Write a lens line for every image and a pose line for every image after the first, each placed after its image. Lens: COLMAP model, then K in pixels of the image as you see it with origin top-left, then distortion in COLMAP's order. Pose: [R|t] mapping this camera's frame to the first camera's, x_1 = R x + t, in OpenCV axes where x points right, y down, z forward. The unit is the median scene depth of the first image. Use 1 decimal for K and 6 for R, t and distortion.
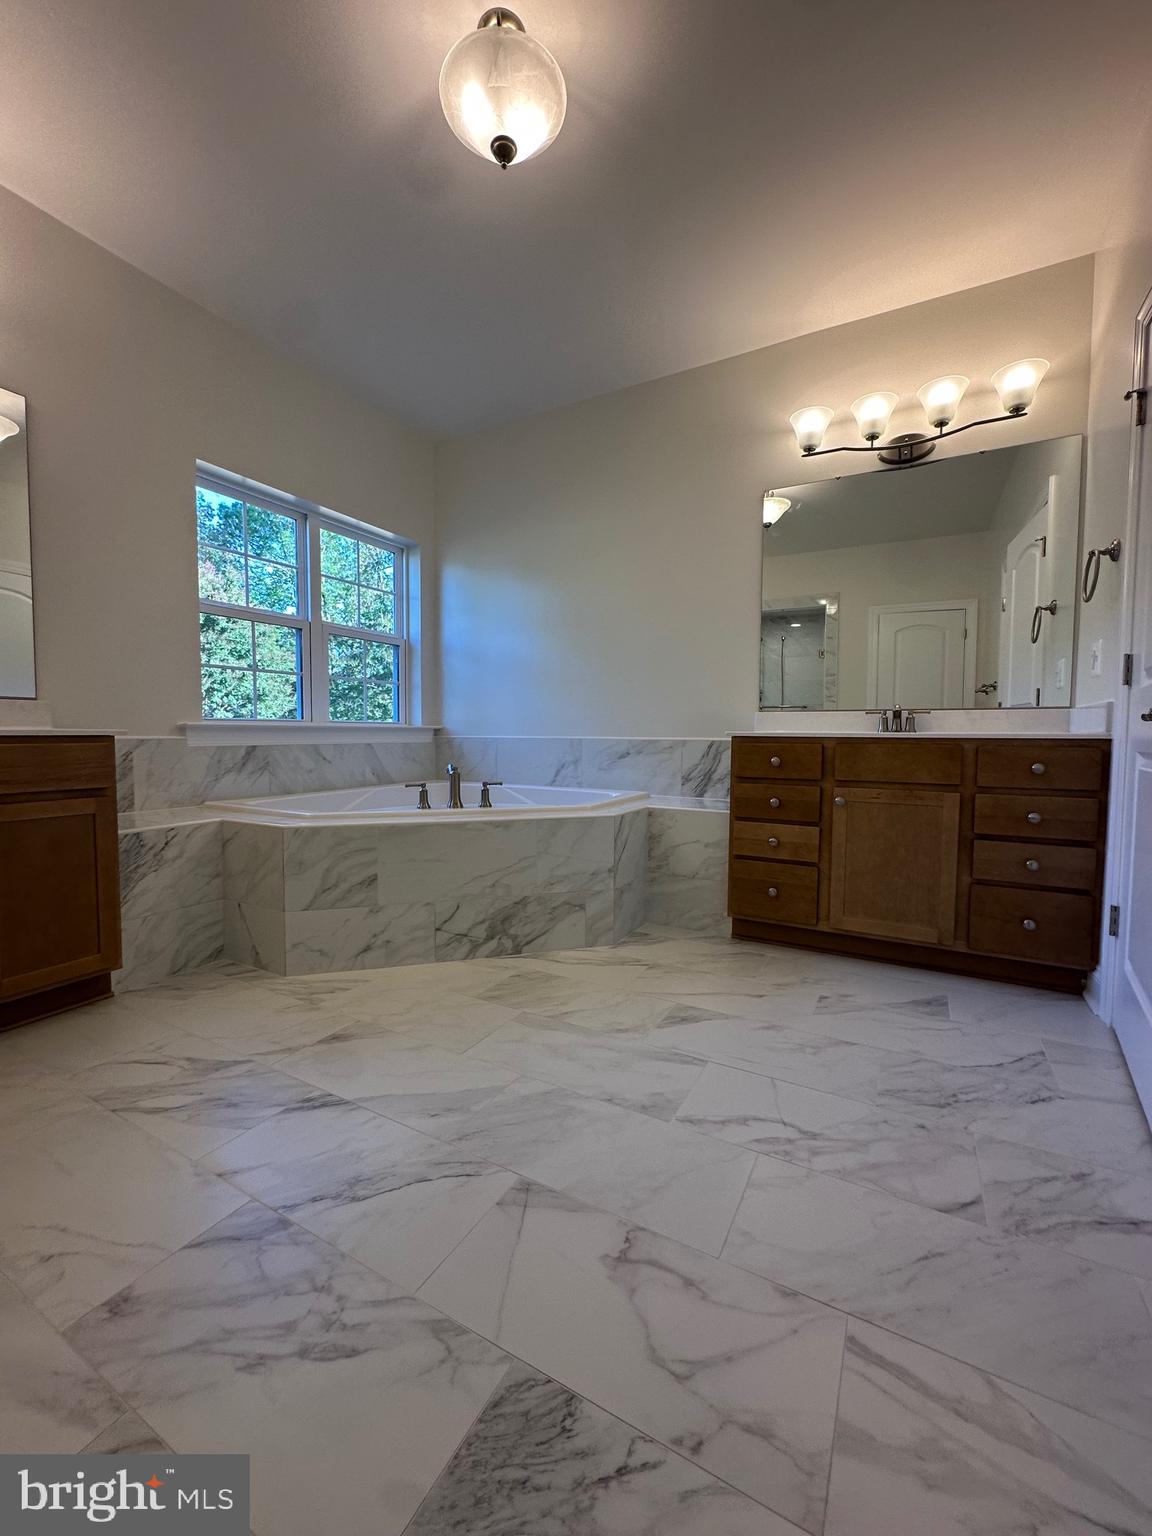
lens RADIAL K [[615.5, 0, 572.7], [0, 615.5, 767.0], [0, 0, 1]] dist [-0.005504, 0.001721]
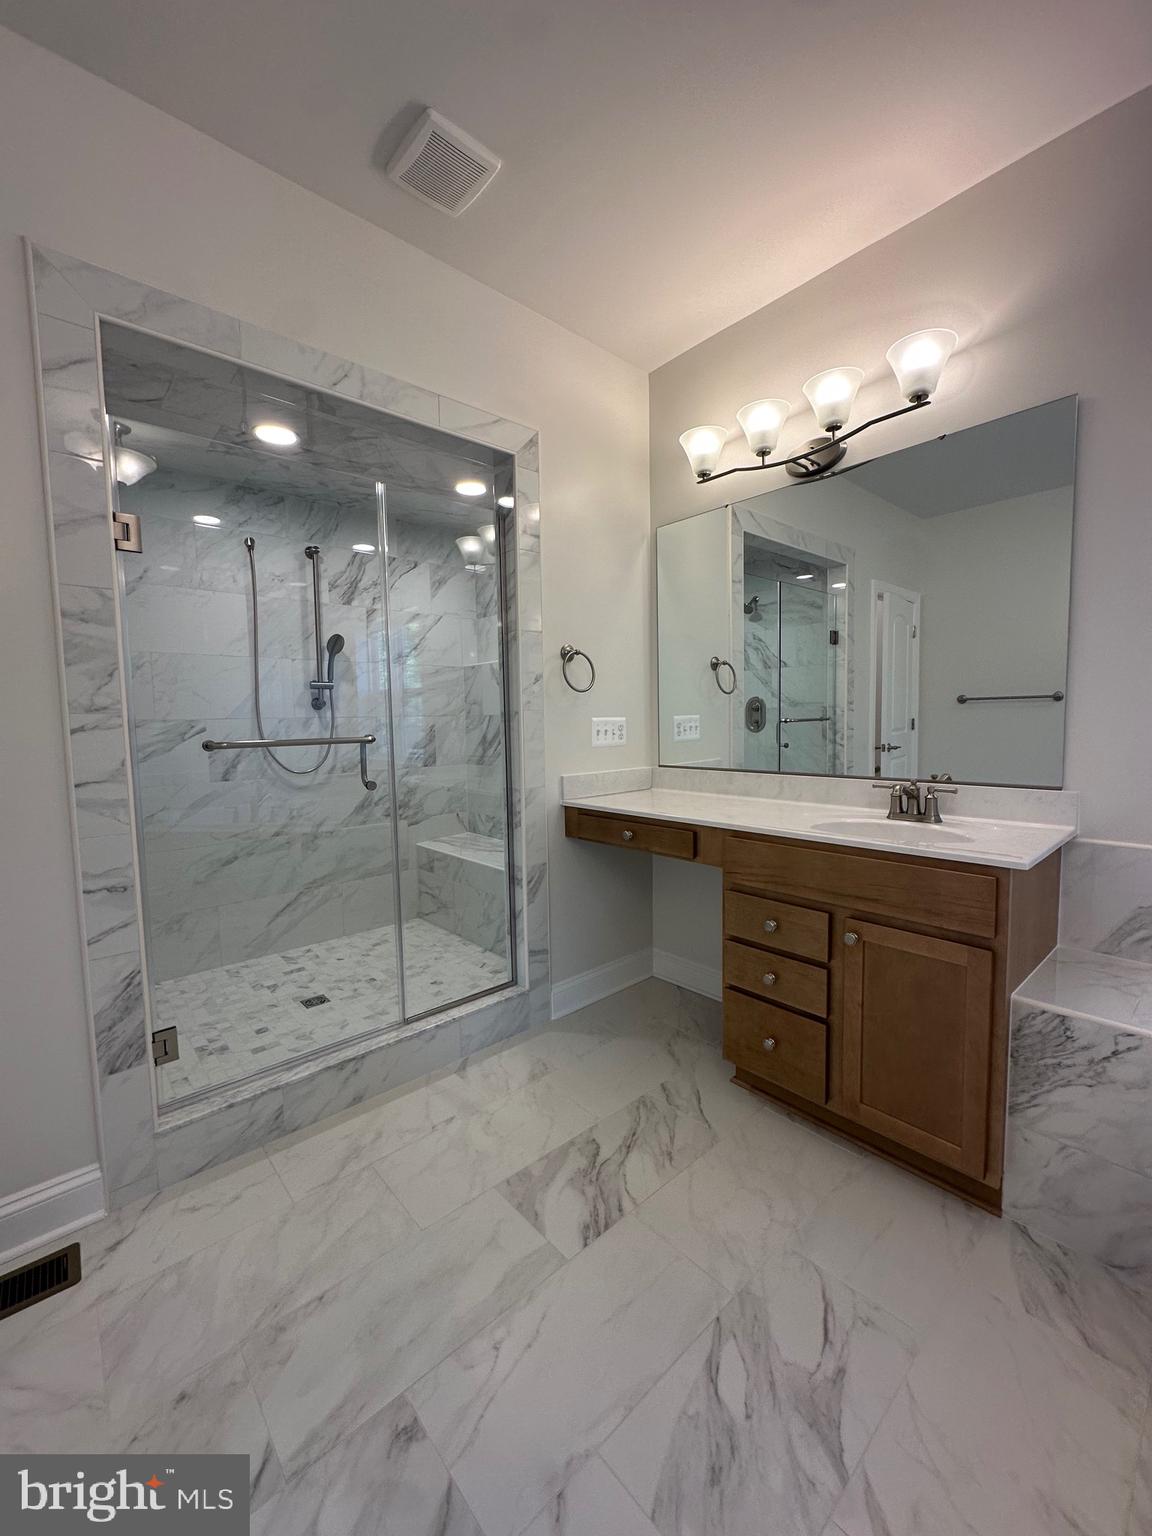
lens RADIAL K [[615.5, 0, 579.8], [0, 615.5, 766.5], [0, 0, 1]] dist [-0.005504, 0.001721]
pose [[-0.325692, 0.073081, -0.942647, 0.052212], [-0.034021, 0.995457, 0.088929, -0.196347], [0.944864, 0.061033, -0.321726, 0.710579]]
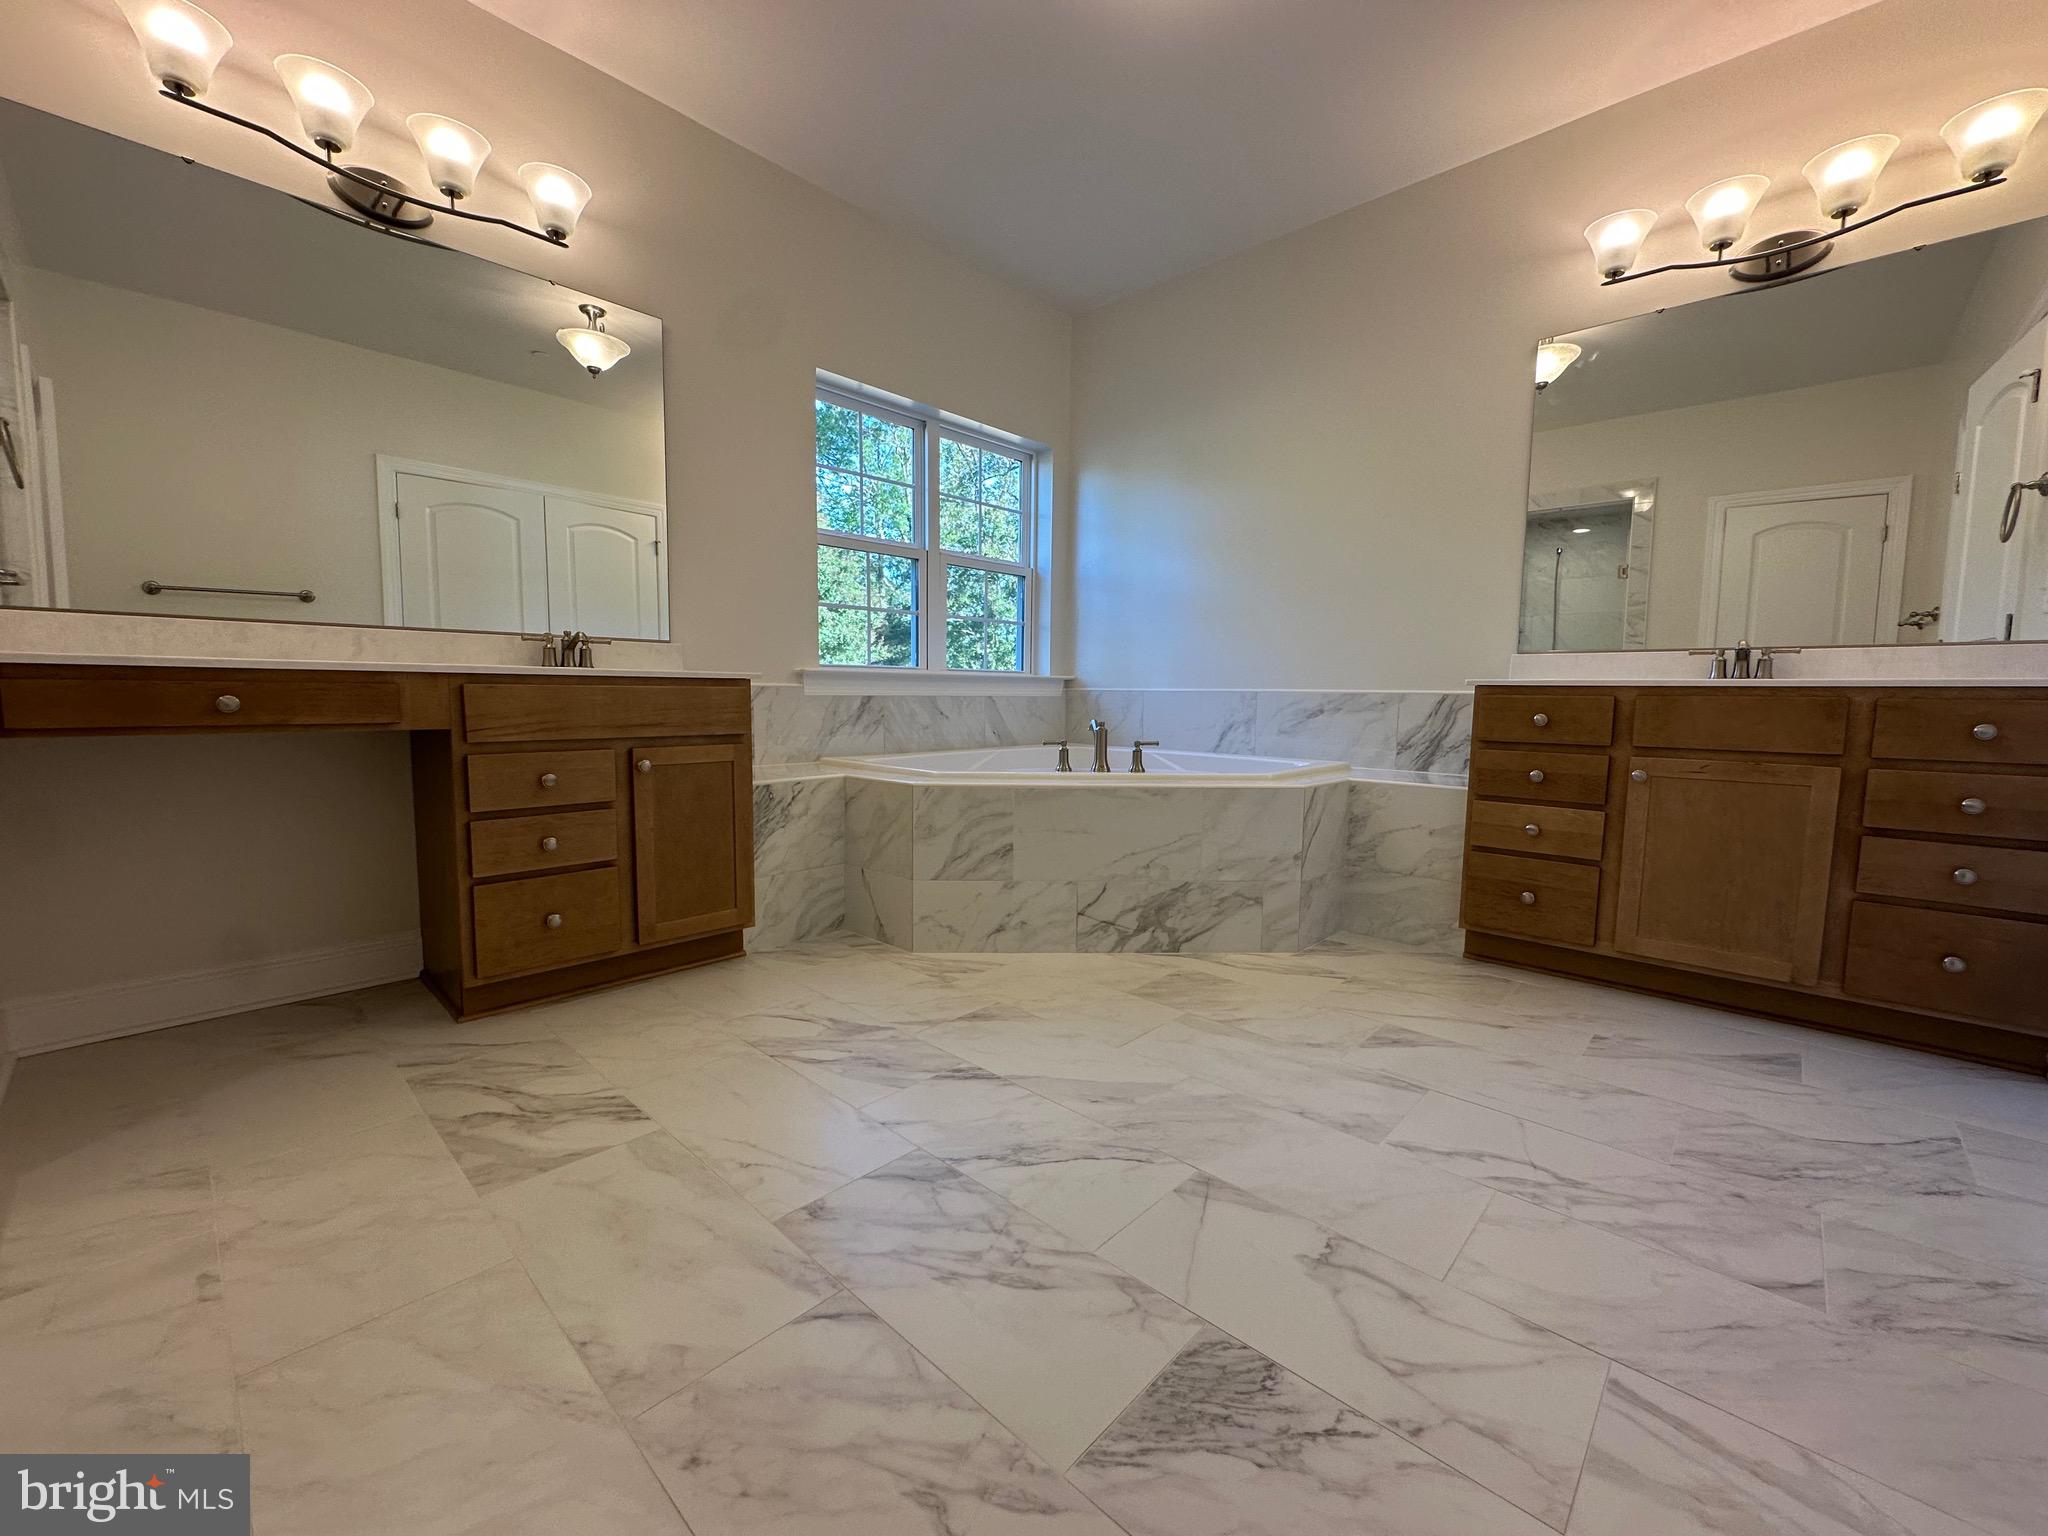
lens RADIAL K [[820.6, 0, 1018.8], [0, 820.6, 771.2], [0, 0, 1]] dist [-0.005504, 0.001721]
pose [[0.969758, 0.028472, -0.242400, -0.039098], [-0.019006, 0.998966, 0.041301, 0.027879], [0.243326, -0.035445, 0.969297, -0.111005]]
